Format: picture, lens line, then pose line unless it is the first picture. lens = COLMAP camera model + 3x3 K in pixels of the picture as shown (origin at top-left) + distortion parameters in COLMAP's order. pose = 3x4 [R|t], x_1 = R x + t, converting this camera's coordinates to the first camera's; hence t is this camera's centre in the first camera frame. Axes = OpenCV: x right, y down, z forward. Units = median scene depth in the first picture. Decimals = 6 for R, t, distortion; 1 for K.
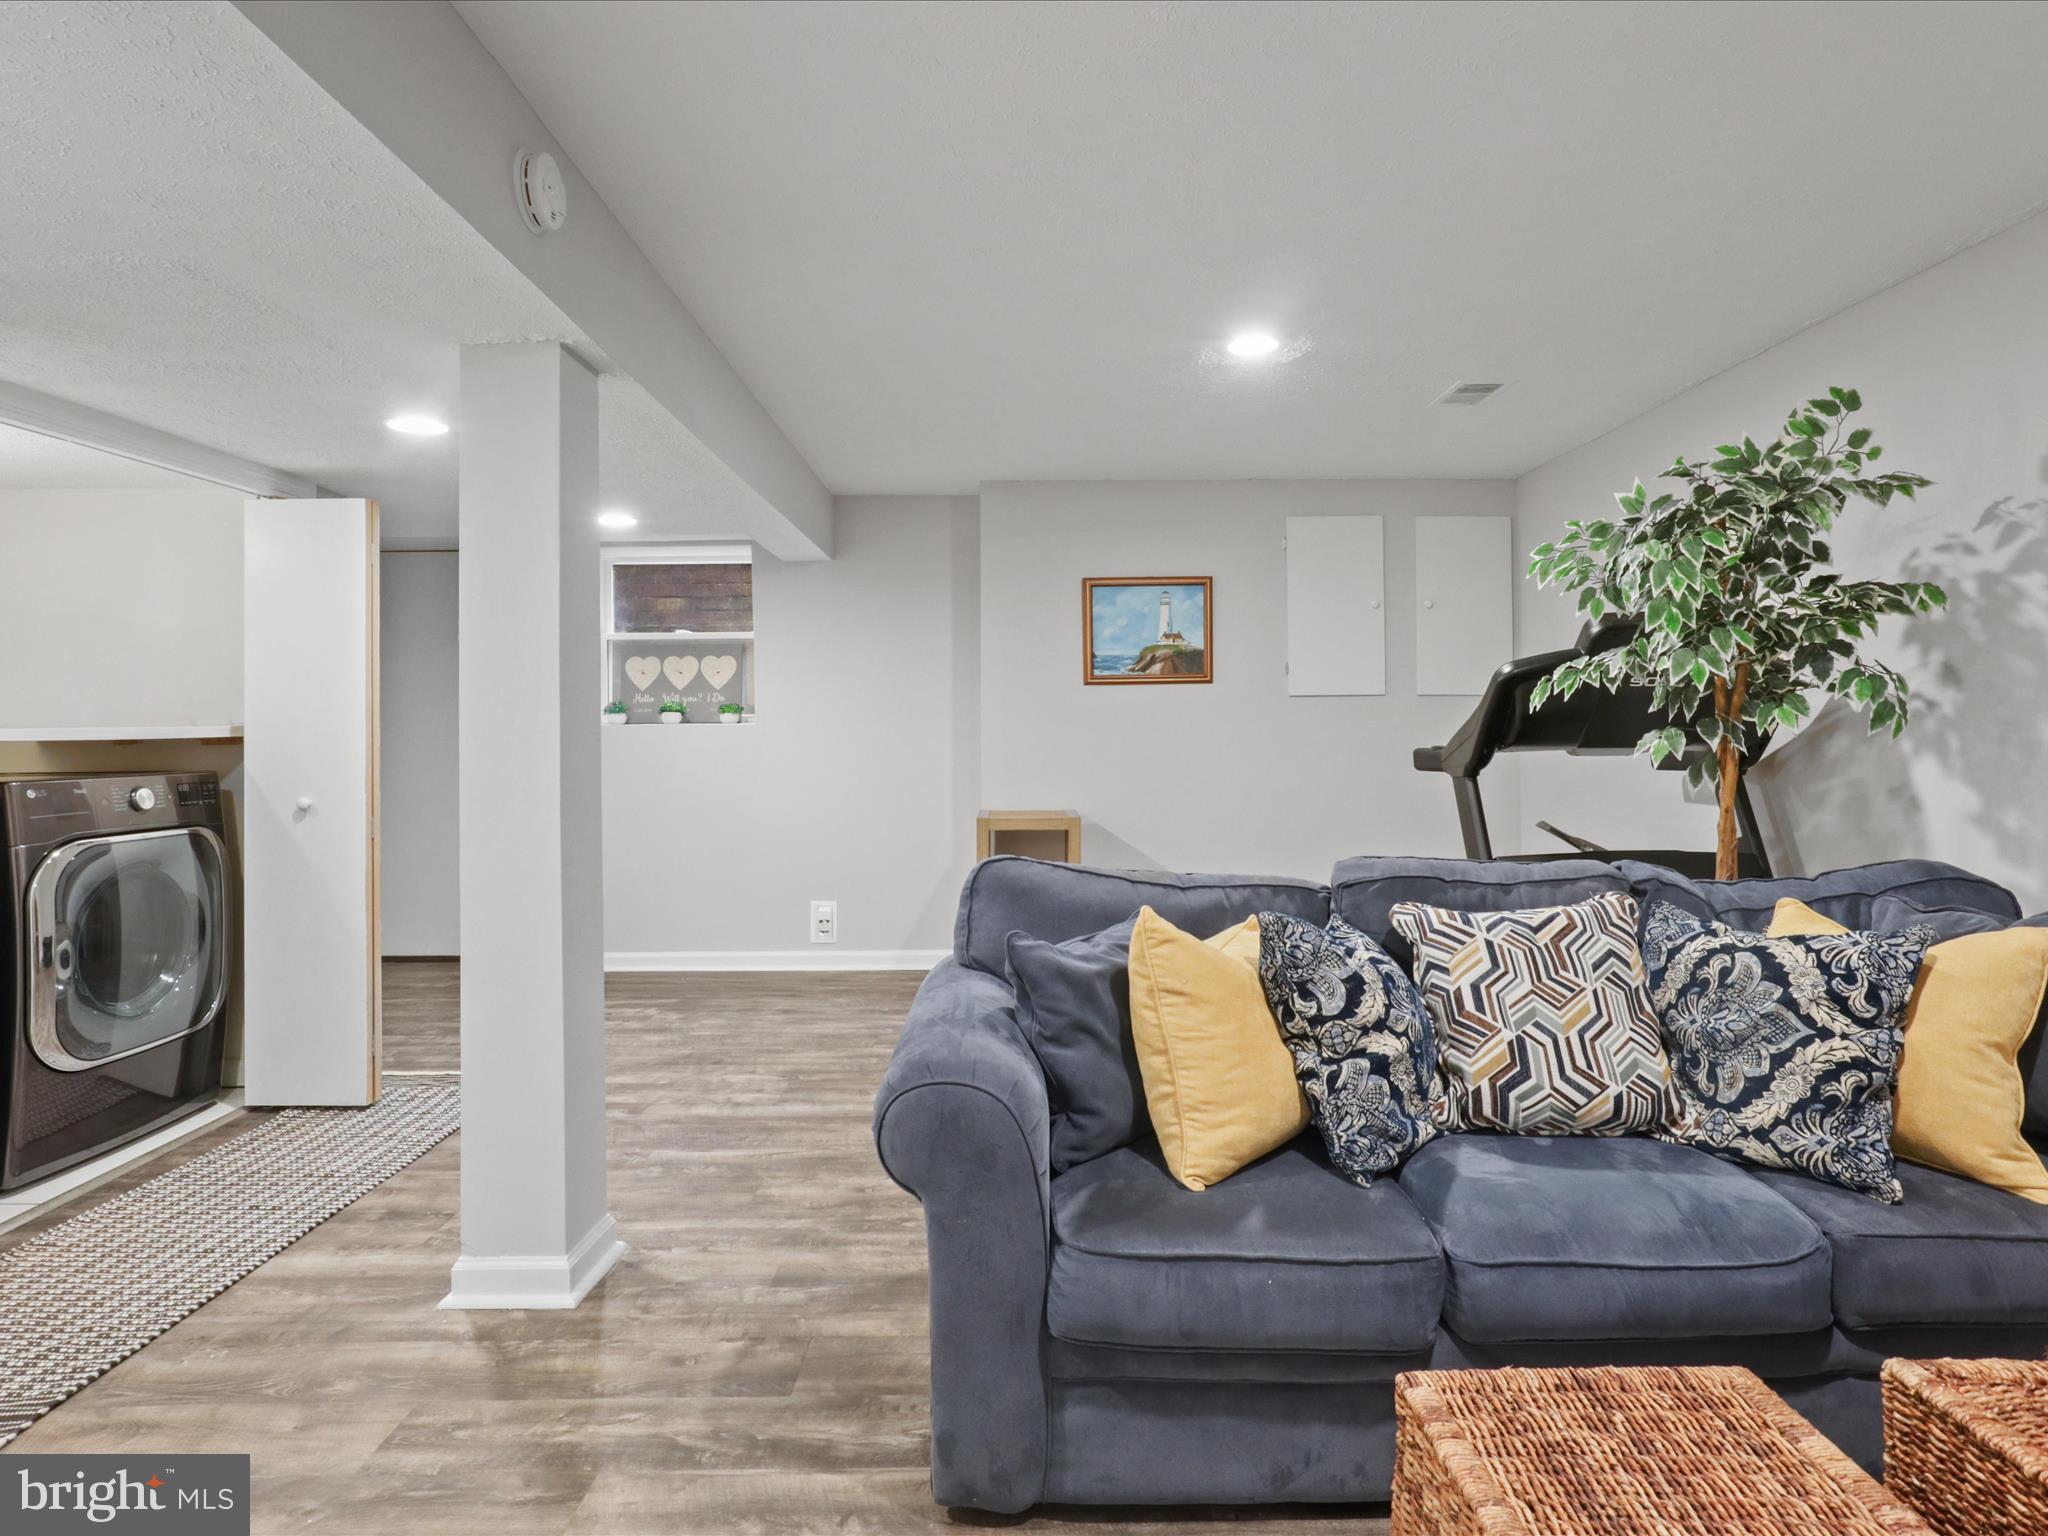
lens RADIAL K [[1154.3, 0, 1034.5], [0, 1154.3, 710.3], [0, 0, 1]] dist [-0.014605, 0.007961]
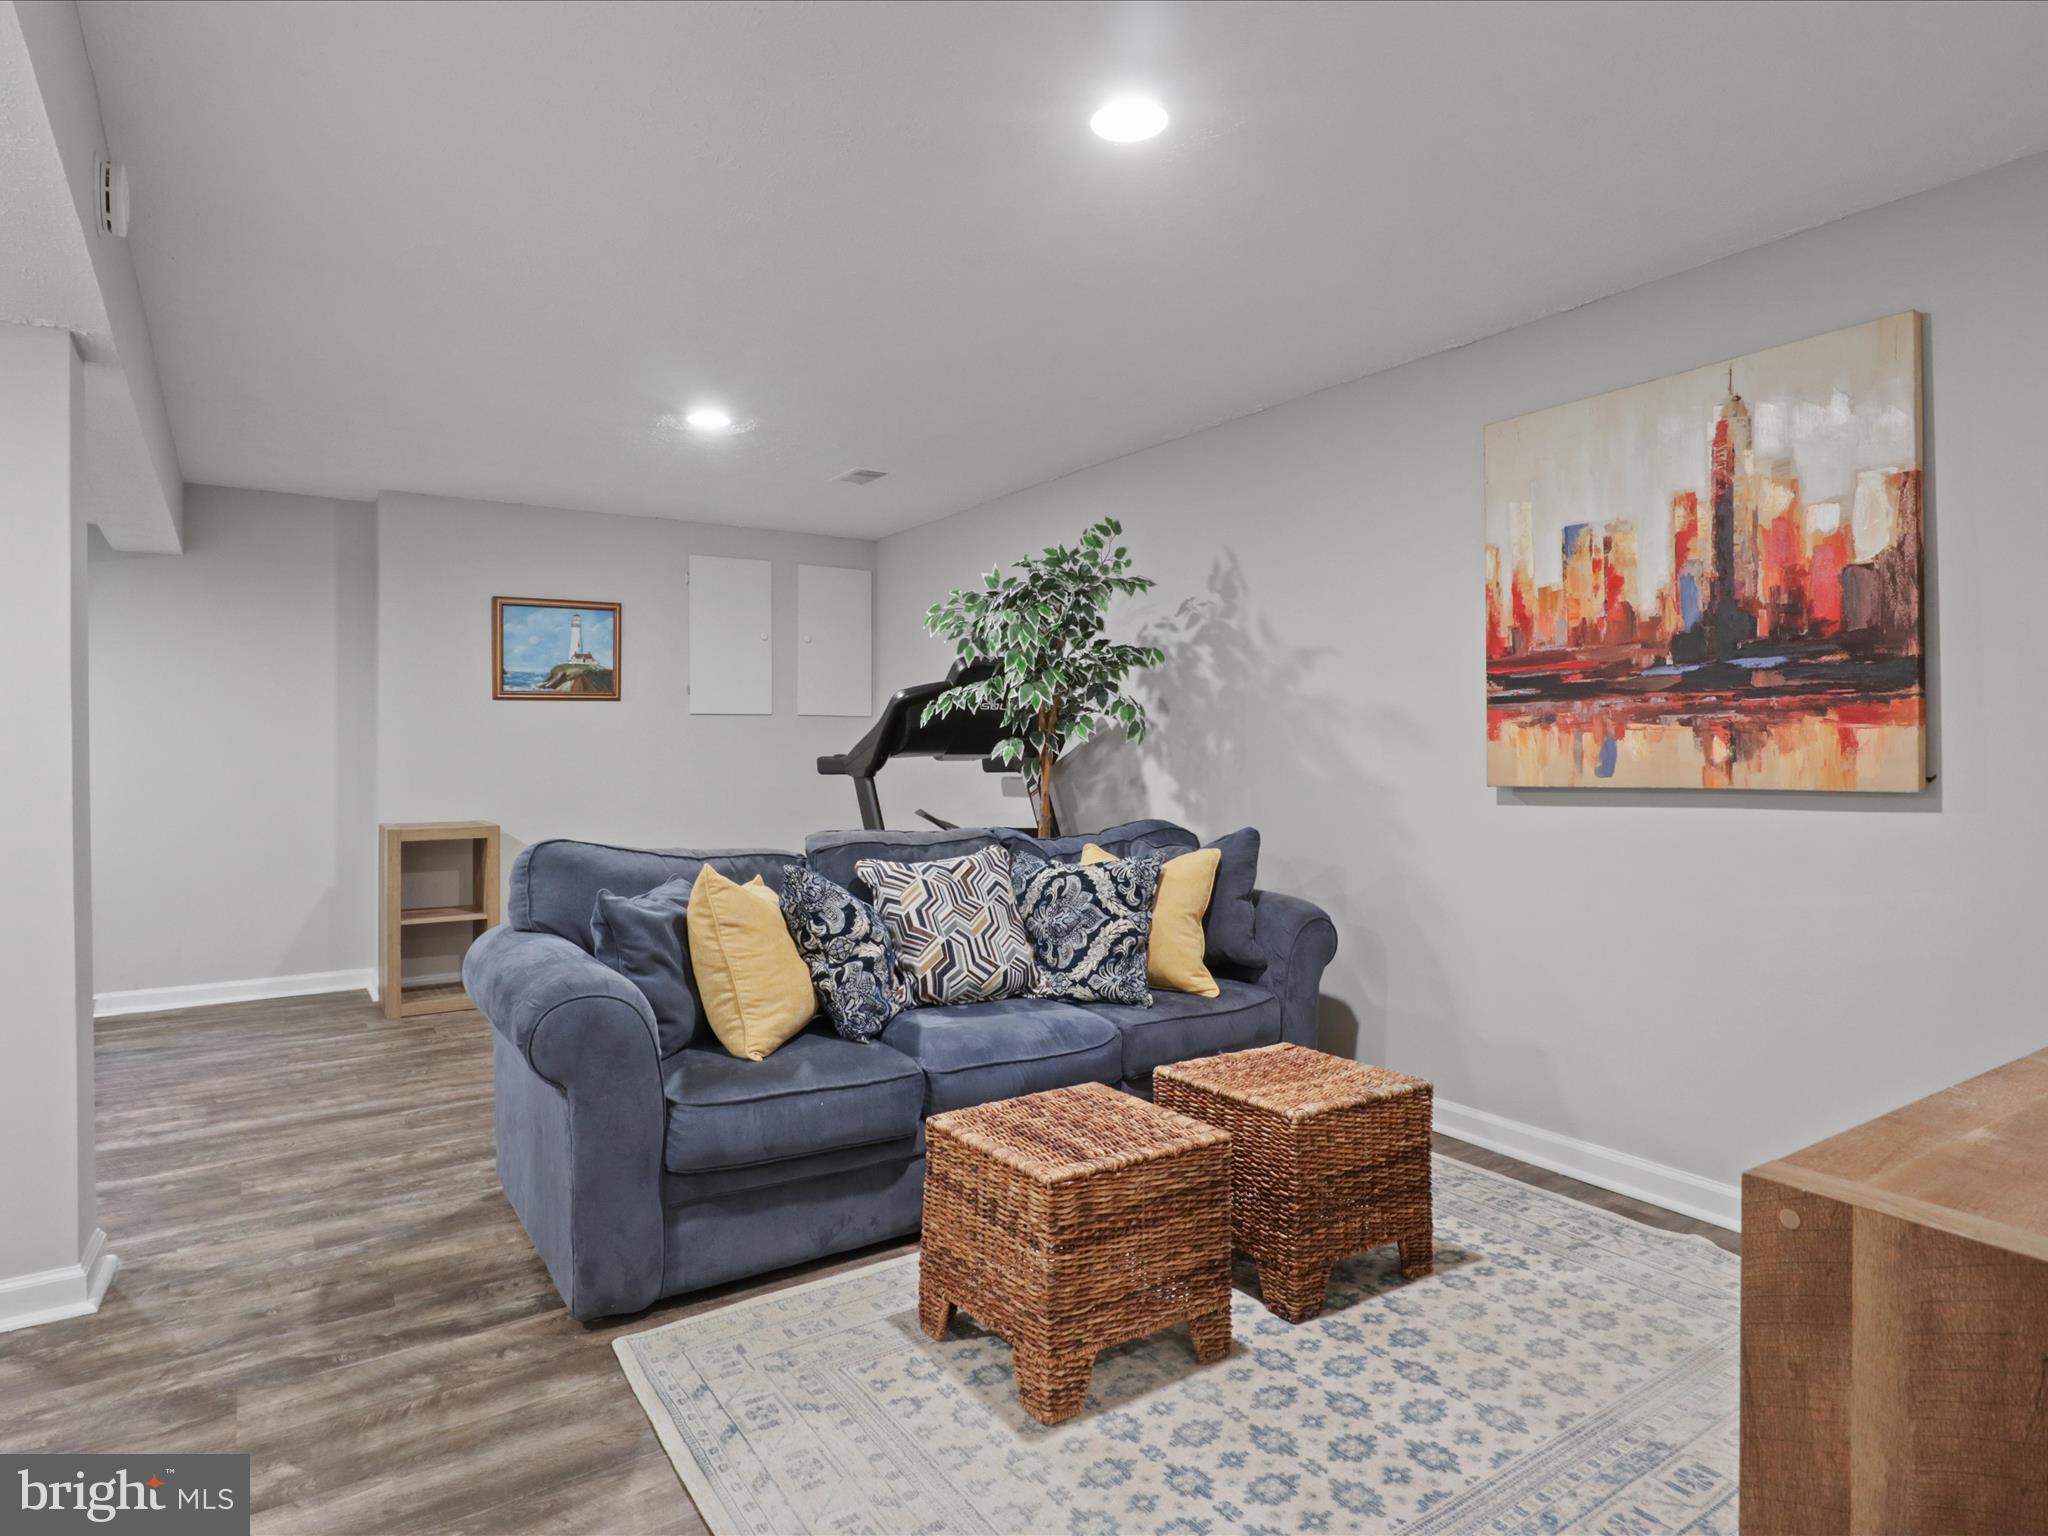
lens RADIAL K [[1154.3, 0, 1029.6], [0, 1154.3, 735.8], [0, 0, 1]] dist [-0.014605, 0.007961]
pose [[0.833270, 0.009219, 0.552789, -0.303265], [-0.009927, 0.999949, -0.001713, 0.018426], [-0.552777, -0.004060, 0.833320, -0.290036]]
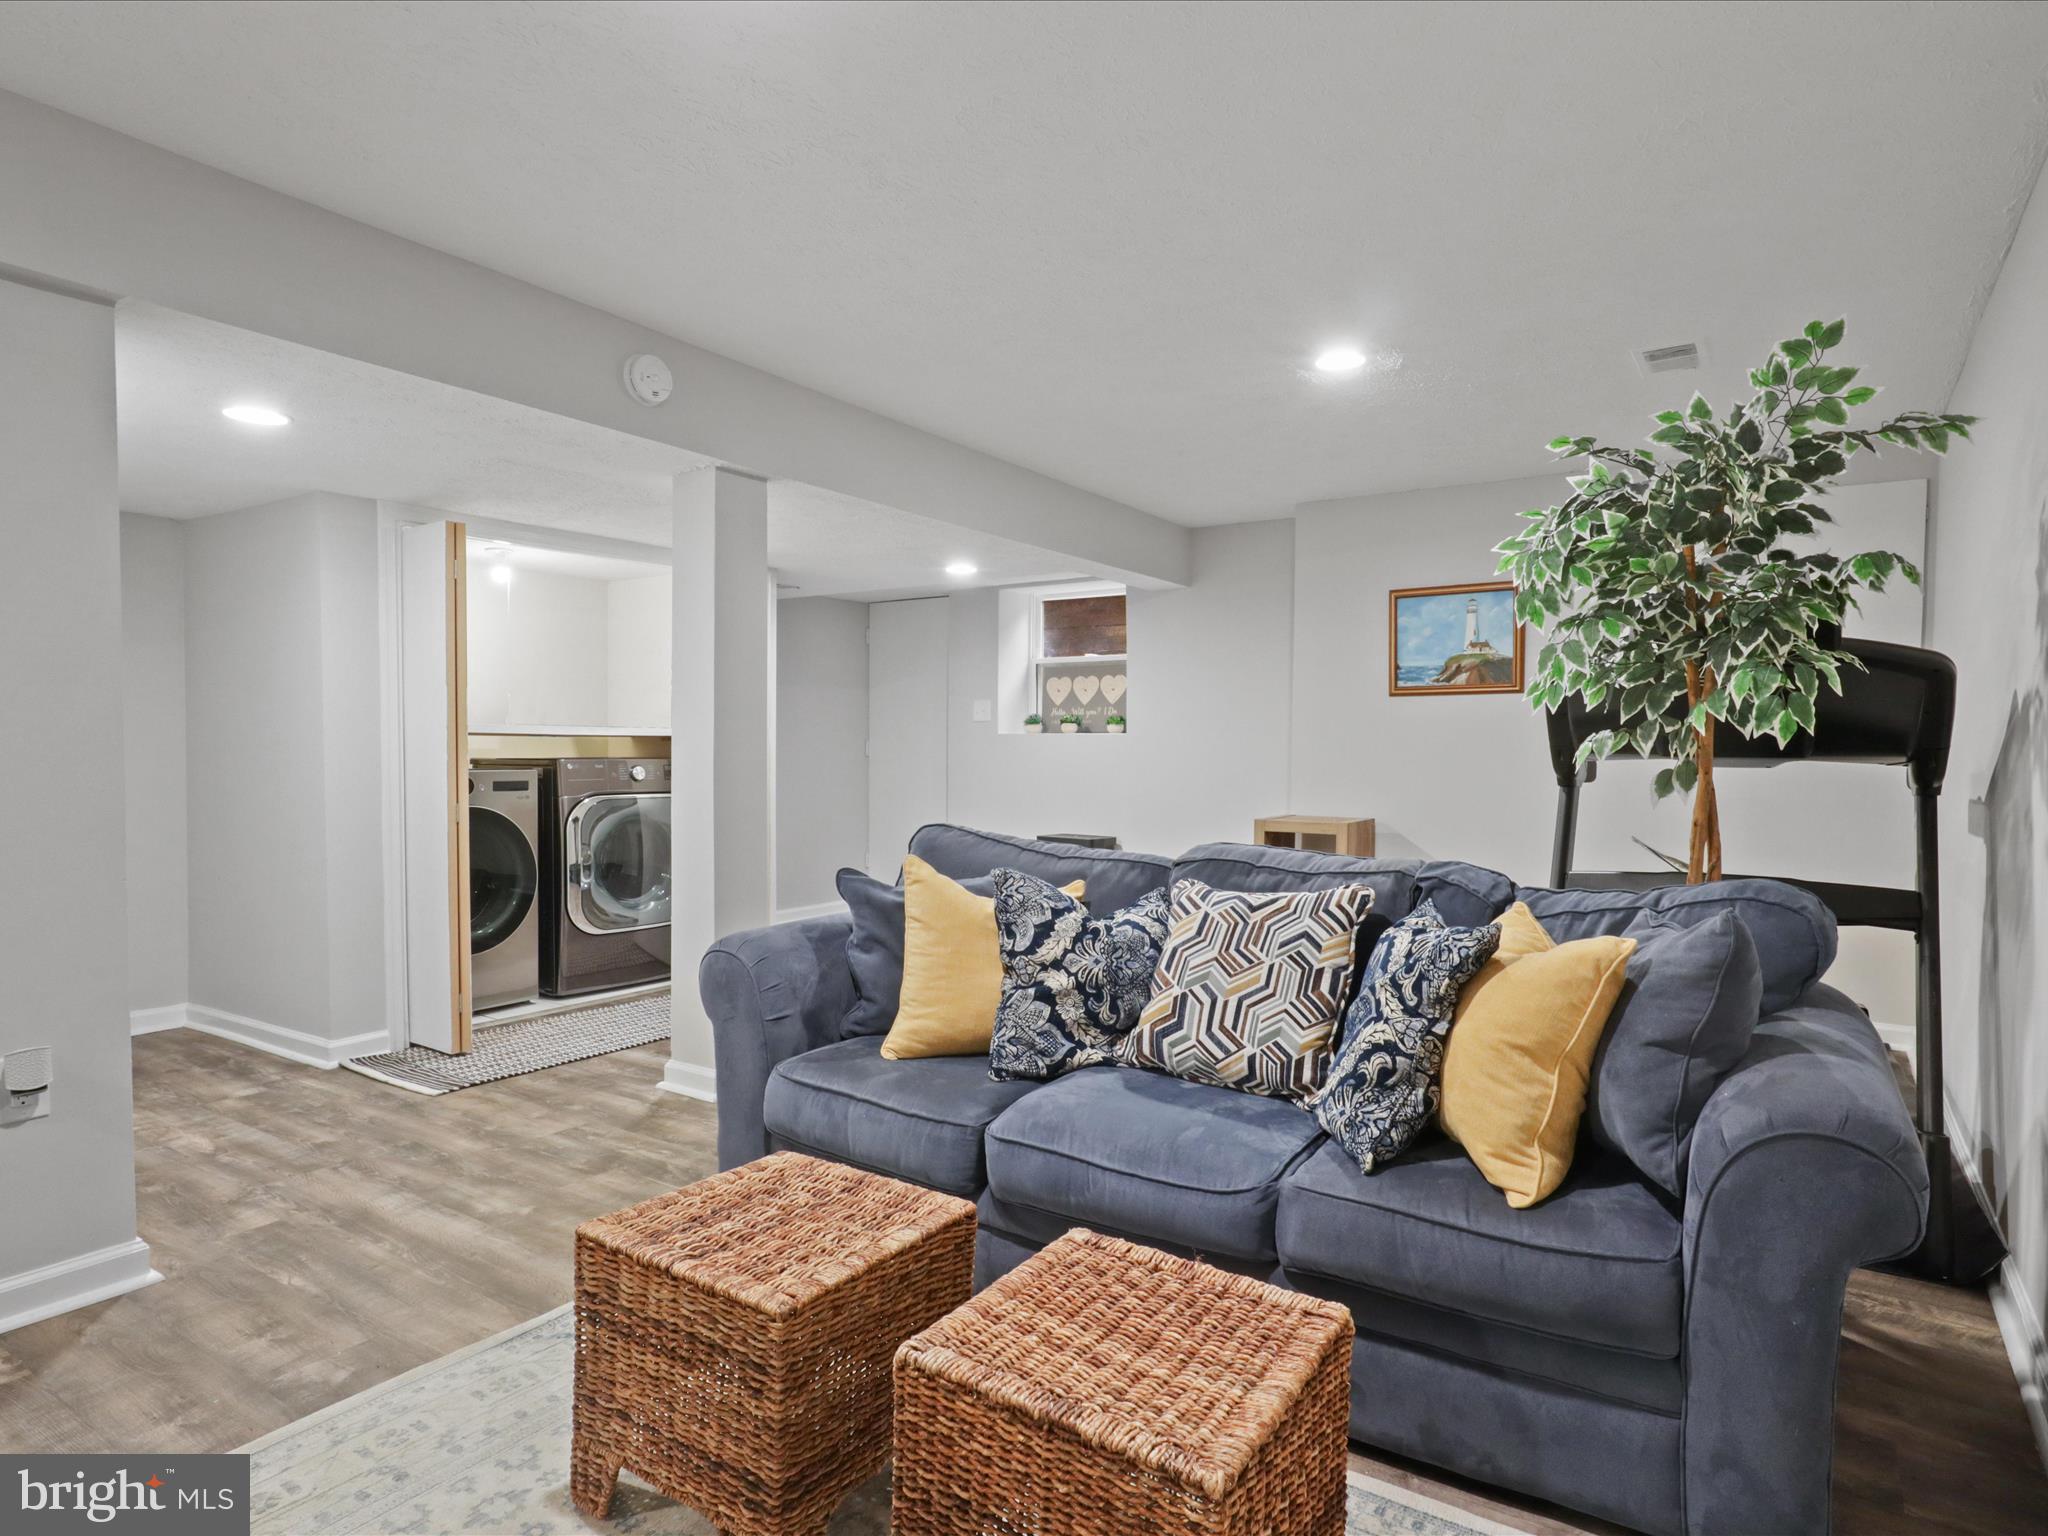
lens RADIAL K [[1154.3, 0, 1046.2], [0, 1154.3, 773.2], [0, 0, 1]] dist [-0.014605, 0.007961]
pose [[0.828966, 0.024560, -0.558759, 0.886052], [-0.004192, 0.999280, 0.037703, 0.021563], [0.559283, -0.028912, 0.828473, -0.016253]]
